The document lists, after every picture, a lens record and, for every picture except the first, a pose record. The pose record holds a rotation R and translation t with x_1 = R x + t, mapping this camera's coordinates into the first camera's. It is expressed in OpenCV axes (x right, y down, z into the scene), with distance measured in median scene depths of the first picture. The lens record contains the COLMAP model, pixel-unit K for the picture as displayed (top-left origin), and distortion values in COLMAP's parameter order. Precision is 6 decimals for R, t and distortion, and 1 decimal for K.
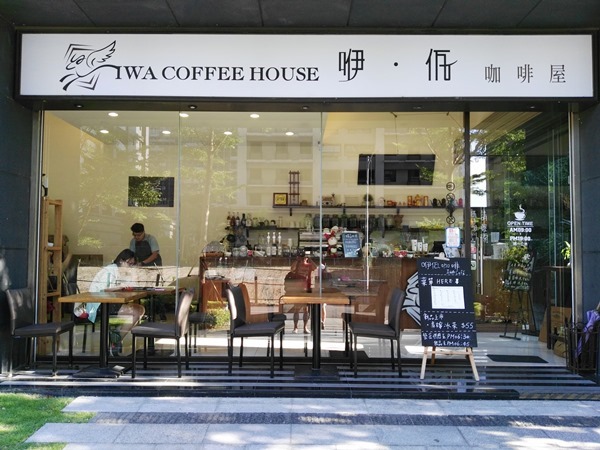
lens RADIAL K [[472.0, 0, 300.0], [0, 472.0, 225.0], [0, 0, 1]] dist [0.011406, 0.002940]
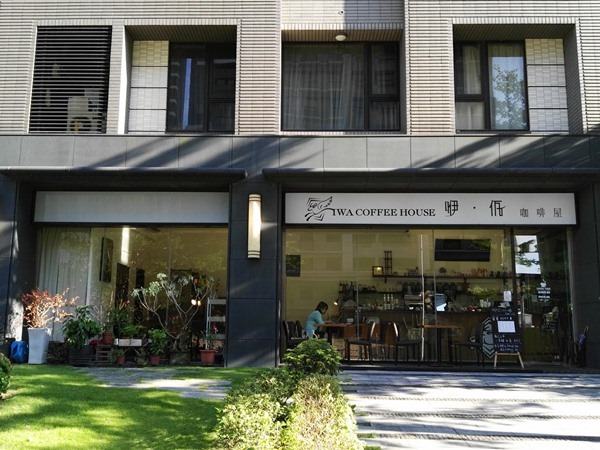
lens RADIAL K [[525.2, 0, 300.0], [0, 525.2, 225.0], [0, 0, 1]] dist [-0.001026, -0.009173]
pose [[0.998538, -0.001383, -0.054037, -0.406643], [-0.005459, 0.991983, -0.126254, 0.014114], [0.053778, 0.126364, 0.990525, -1.205561]]
